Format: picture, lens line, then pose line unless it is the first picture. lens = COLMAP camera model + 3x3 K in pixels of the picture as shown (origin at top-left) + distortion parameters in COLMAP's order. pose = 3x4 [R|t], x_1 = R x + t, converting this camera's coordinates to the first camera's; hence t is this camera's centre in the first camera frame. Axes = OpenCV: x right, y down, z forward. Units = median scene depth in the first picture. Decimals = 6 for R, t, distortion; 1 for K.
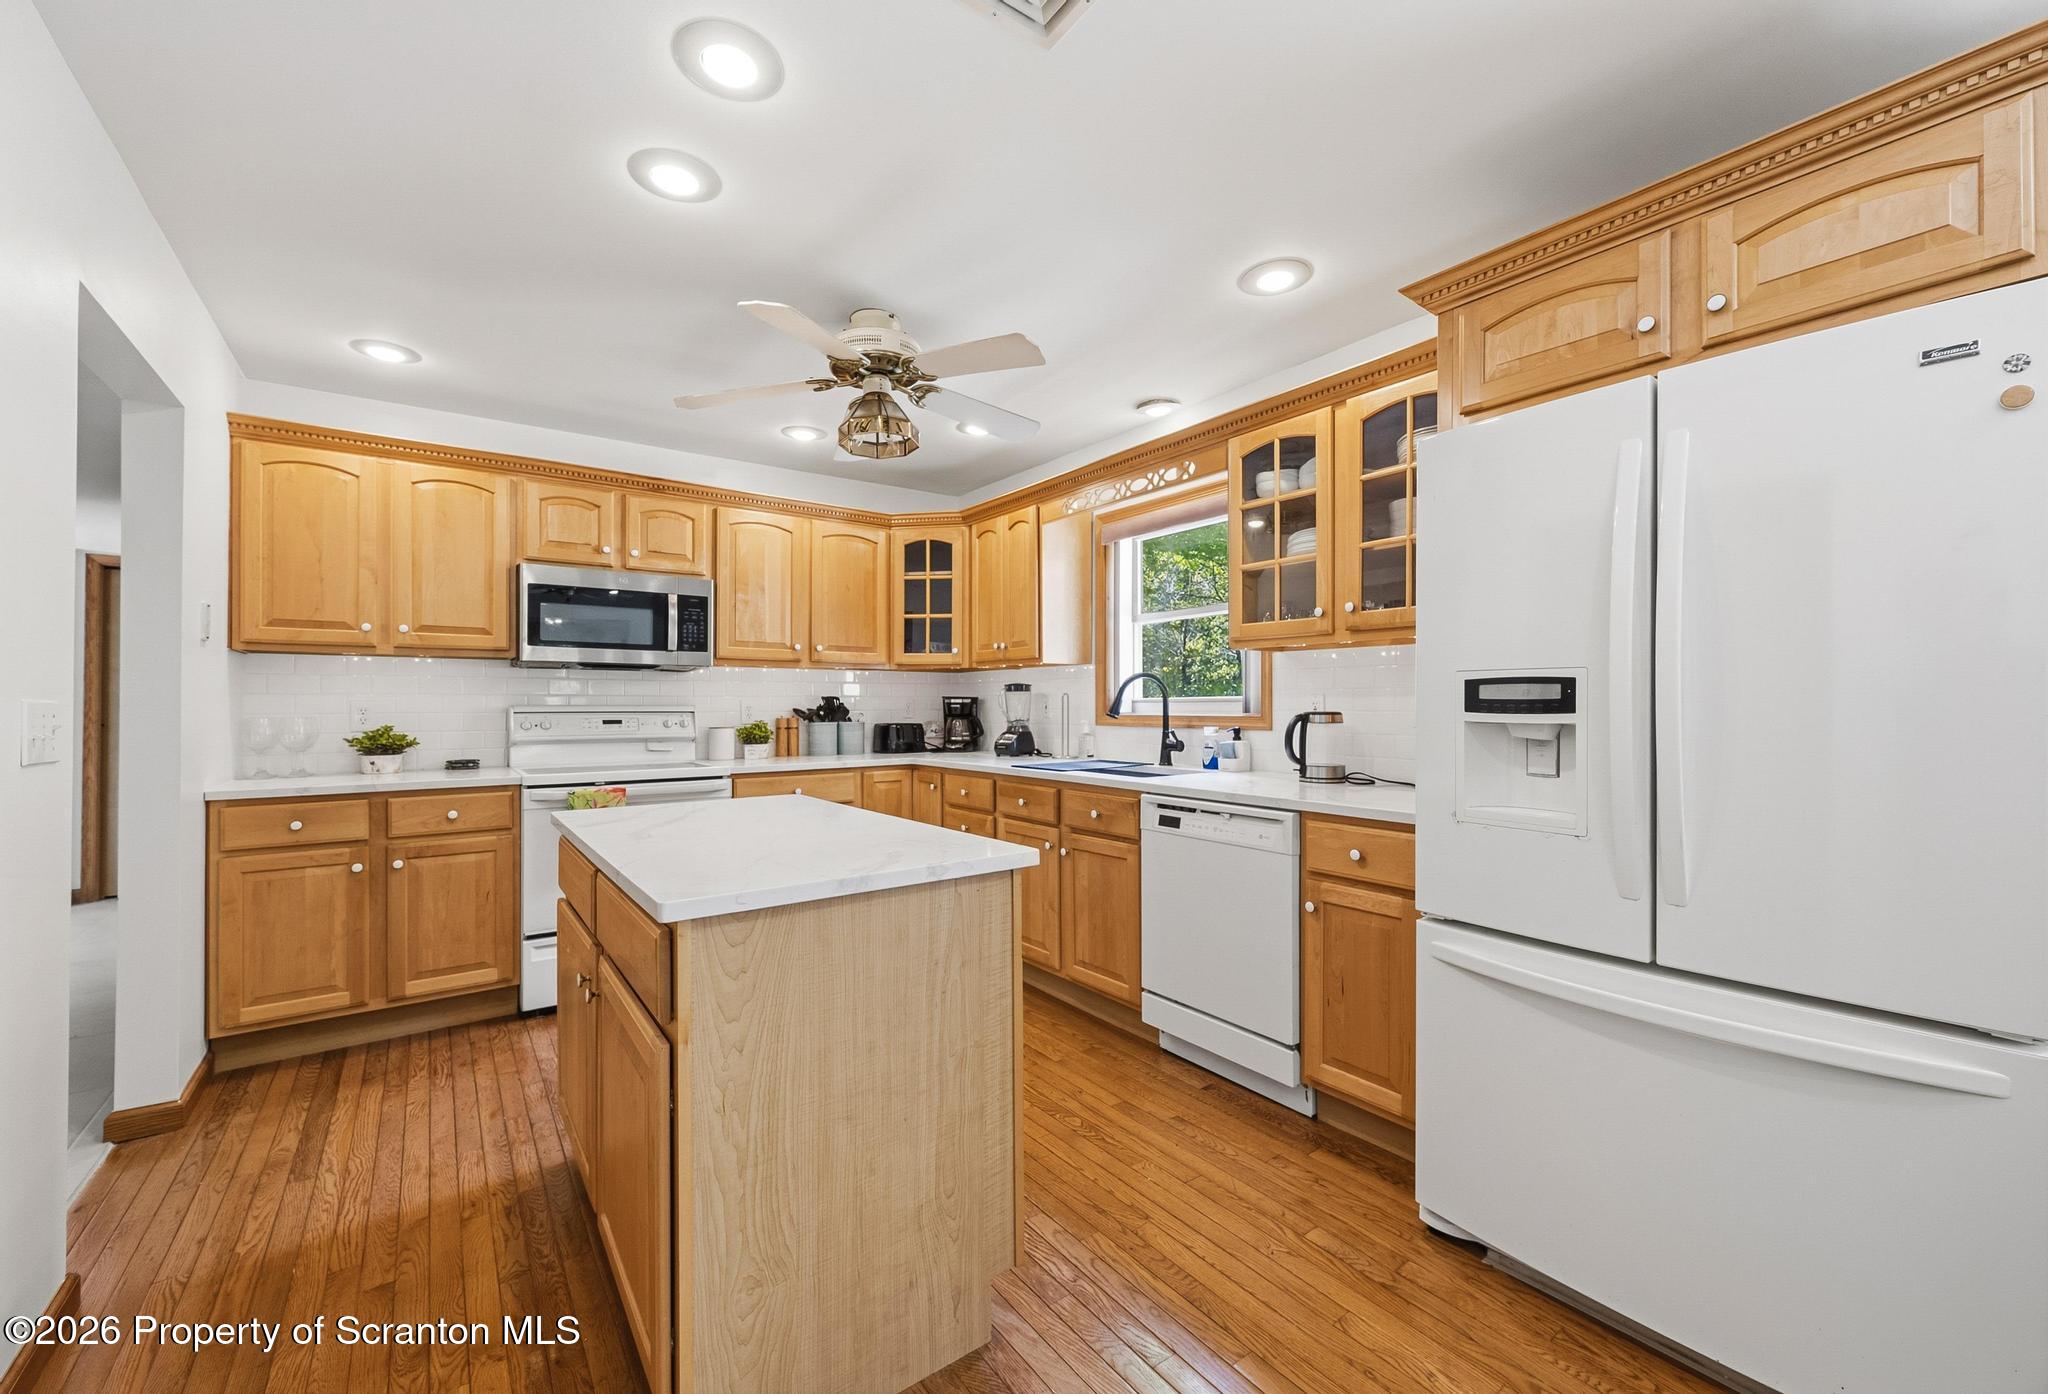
lens RADIAL K [[845.4, 0, 1075.3], [0, 845.4, 699.7], [0, 0, 1]] dist [-0.002136, -0.000085]
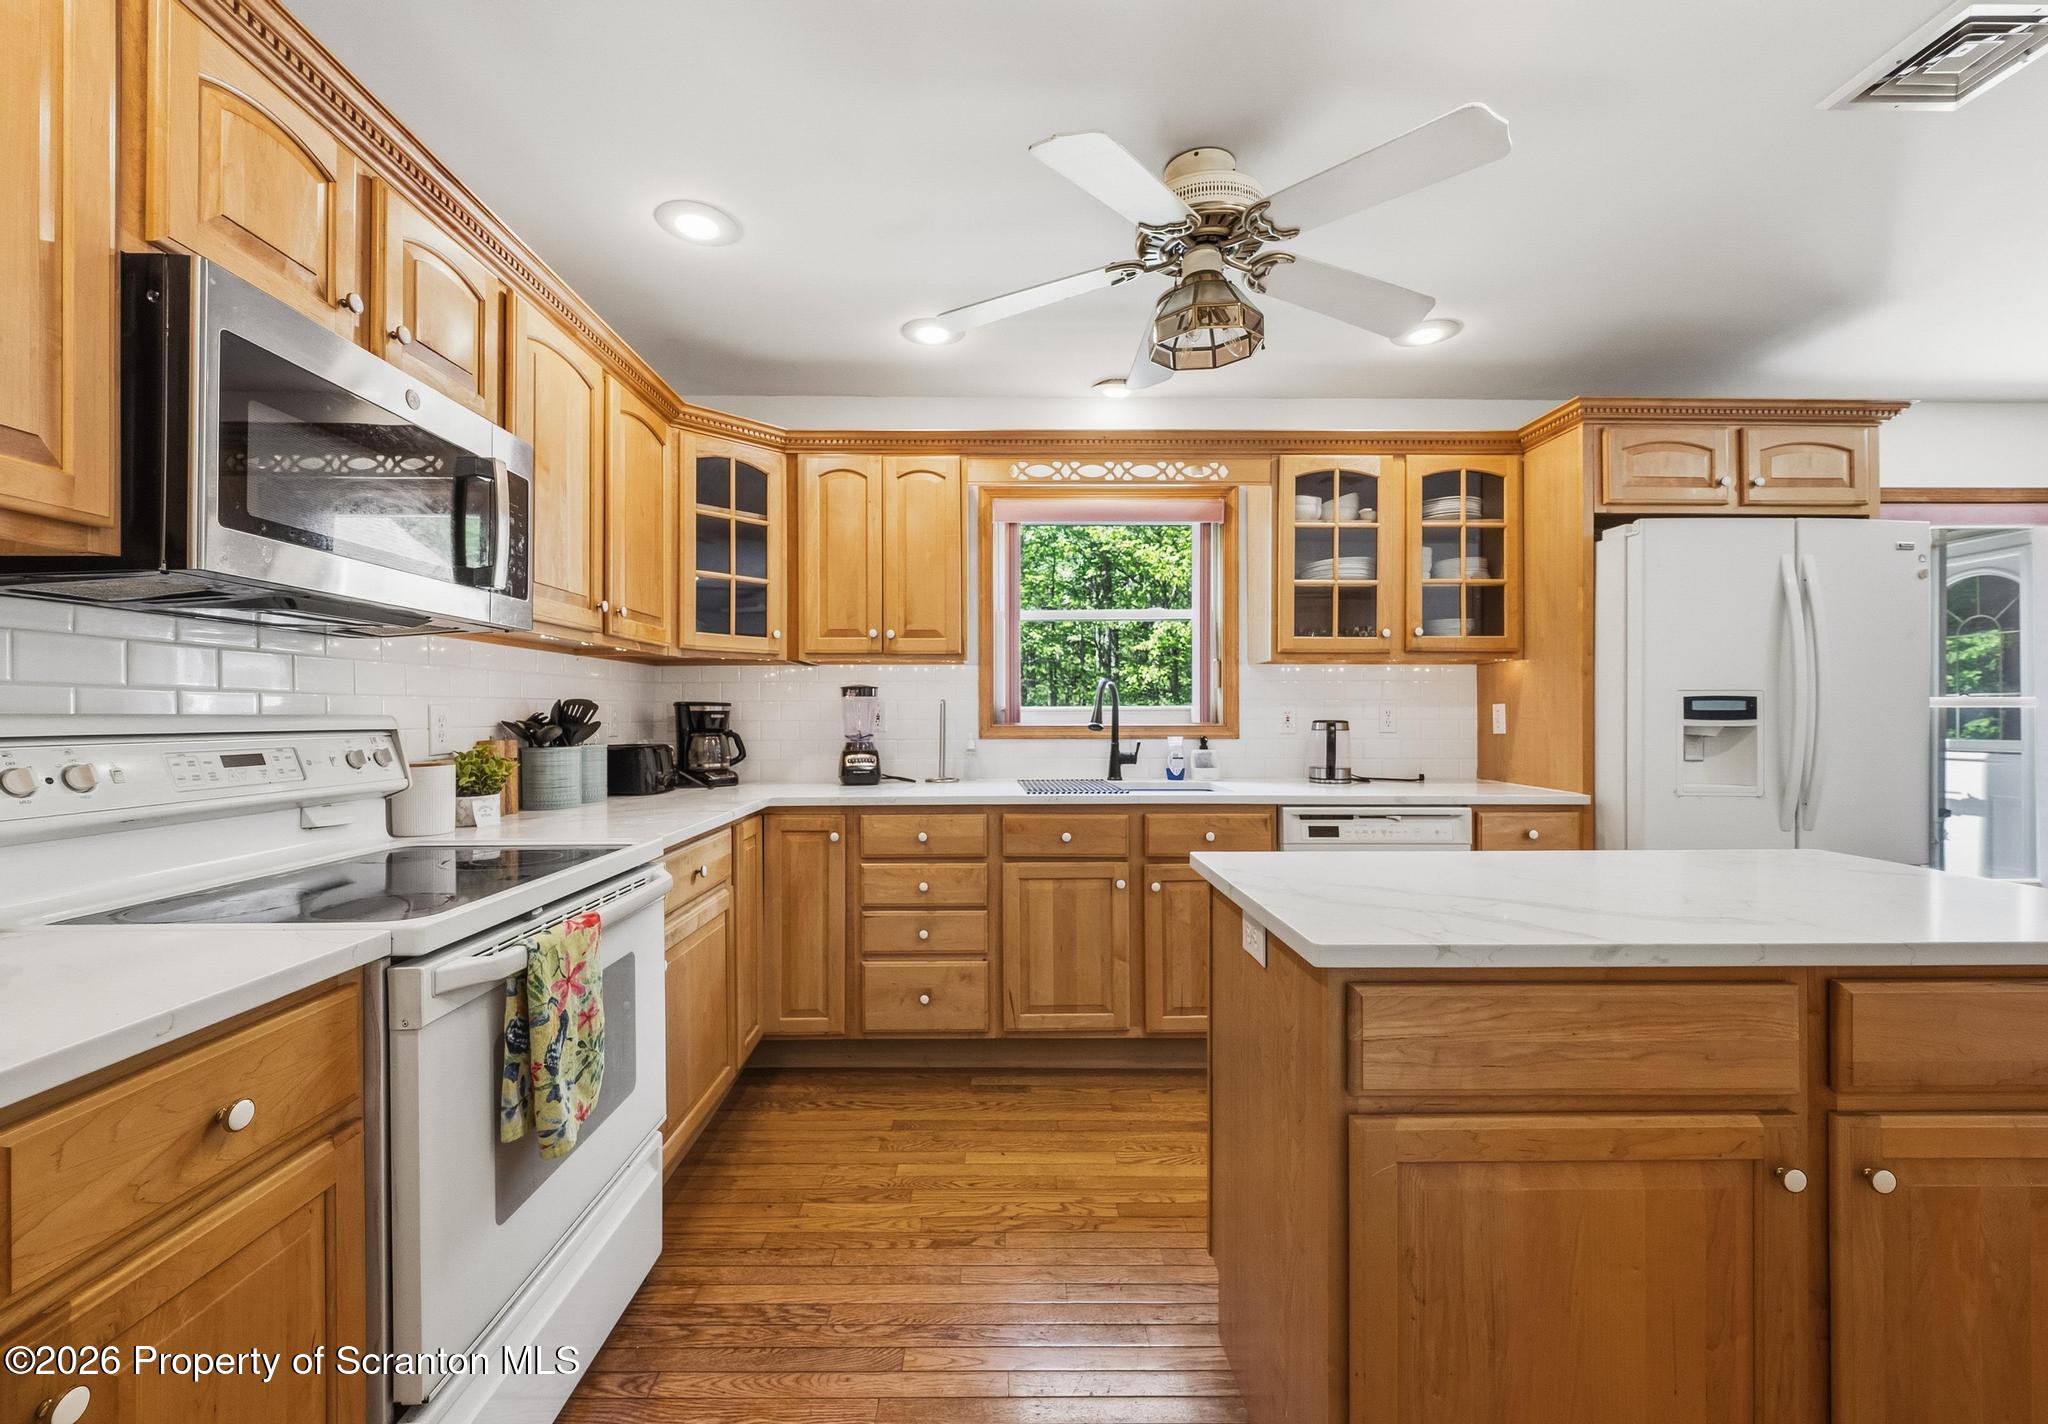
lens RADIAL K [[838.0, 0, 995.0], [0, 838.0, 716.6], [0, 0, 1]] dist [-0.000137, 0.000021]
pose [[0.596517, -0.002175, 0.802598, -0.759064], [-0.004761, 0.999969, 0.006248, 0.003726], [-0.802587, -0.007549, 0.596488, 0.603822]]
